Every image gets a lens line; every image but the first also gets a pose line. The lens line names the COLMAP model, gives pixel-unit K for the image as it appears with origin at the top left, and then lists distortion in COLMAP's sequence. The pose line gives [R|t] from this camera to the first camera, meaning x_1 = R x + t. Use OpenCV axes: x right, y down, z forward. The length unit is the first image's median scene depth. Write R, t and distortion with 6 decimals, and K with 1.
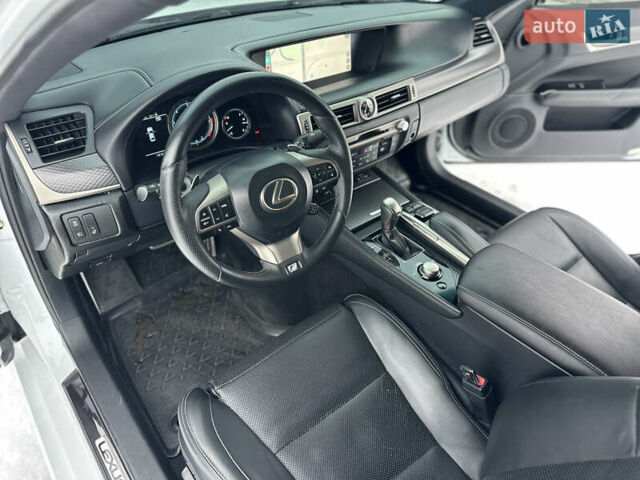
lens RADIAL K [[449.8, 0, 320.0], [0, 449.8, 240.0], [0, 0, 1]] dist [0.065141, -0.108638]
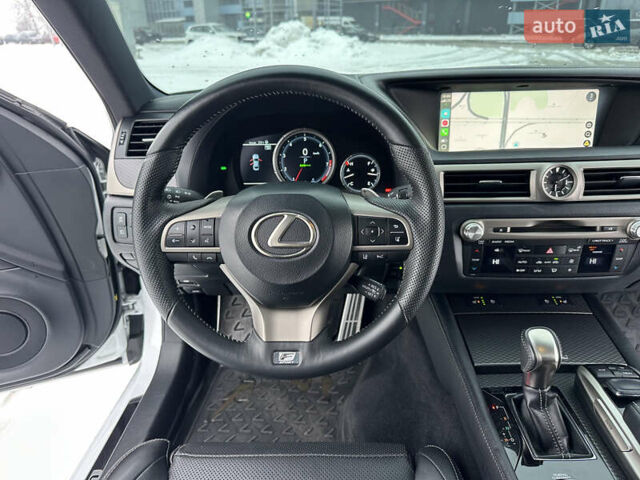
lens RADIAL K [[449.8, 0, 320.0], [0, 449.8, 240.0], [0, 0, 1]] dist [0.065141, -0.108638]
pose [[0.735867, 0.206761, -0.644786, 0.273872], [-0.372308, 0.918927, -0.130230, -0.019307], [0.565585, 0.335891, 0.753187, 0.378133]]
